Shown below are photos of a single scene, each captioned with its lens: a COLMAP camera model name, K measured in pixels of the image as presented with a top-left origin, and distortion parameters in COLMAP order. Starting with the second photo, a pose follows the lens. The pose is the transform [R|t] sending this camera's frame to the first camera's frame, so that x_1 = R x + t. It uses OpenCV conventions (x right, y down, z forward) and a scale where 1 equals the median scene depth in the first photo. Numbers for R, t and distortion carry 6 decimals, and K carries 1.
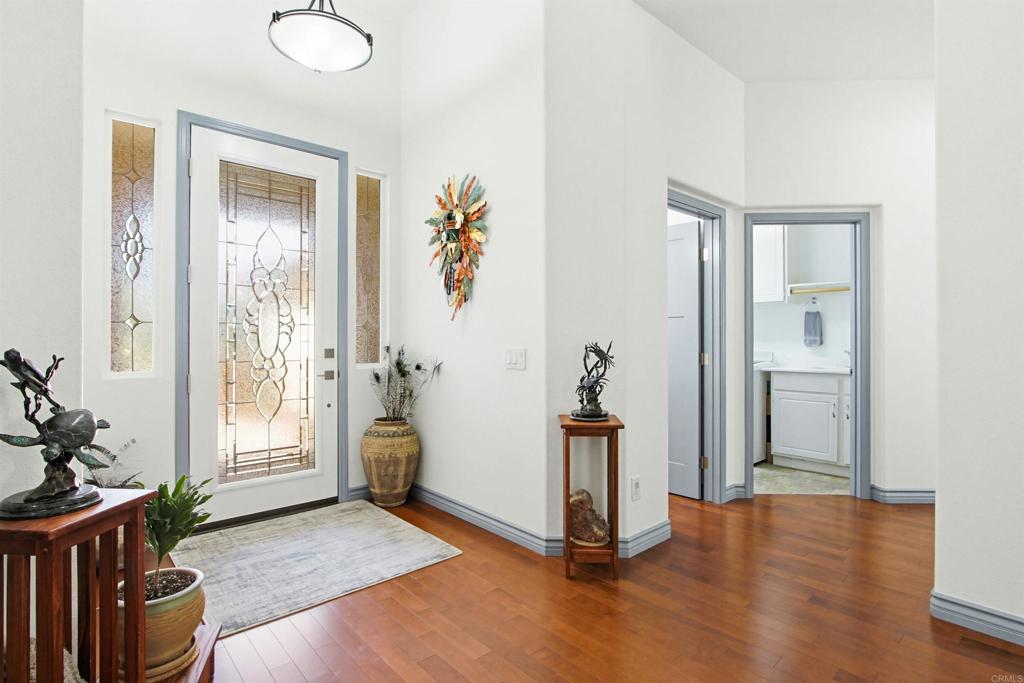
lens RADIAL K [[509.7, 0, 507.1], [0, 509.7, 338.2], [0, 0, 1]] dist [-0.023805, -0.000041]
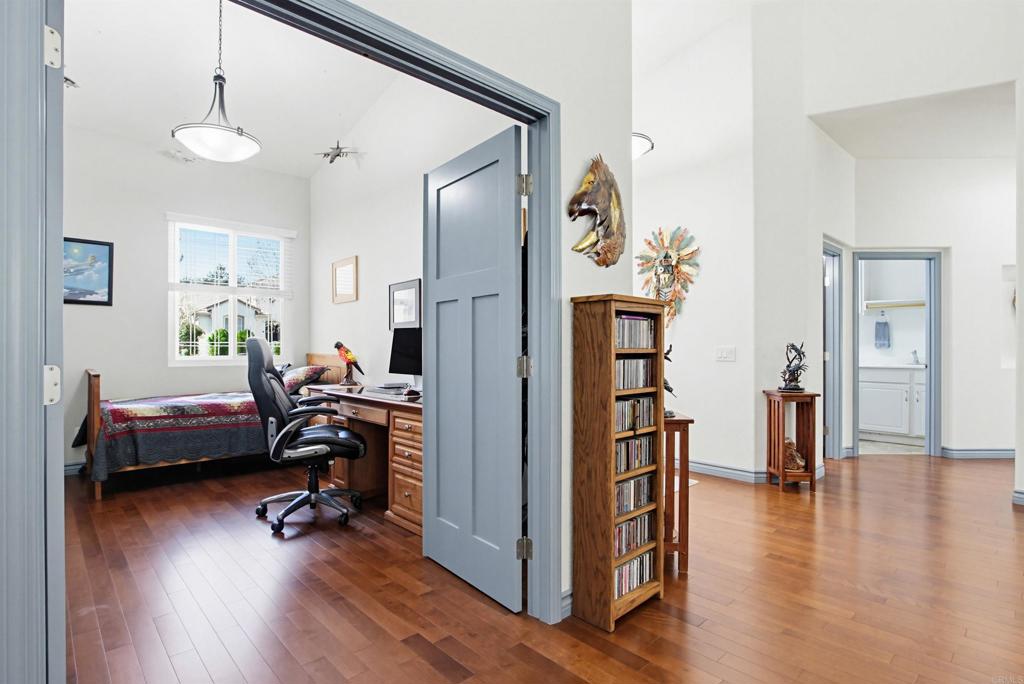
lens RADIAL K [[509.7, 0, 517.0], [0, 509.7, 345.2], [0, 0, 1]] dist [-0.023805, -0.000041]
pose [[0.999702, 0.001895, 0.024332, -0.538568], [-0.001909, 0.999998, 0.000542, 0.012051], [-0.024331, -0.000589, 0.999704, -0.400427]]
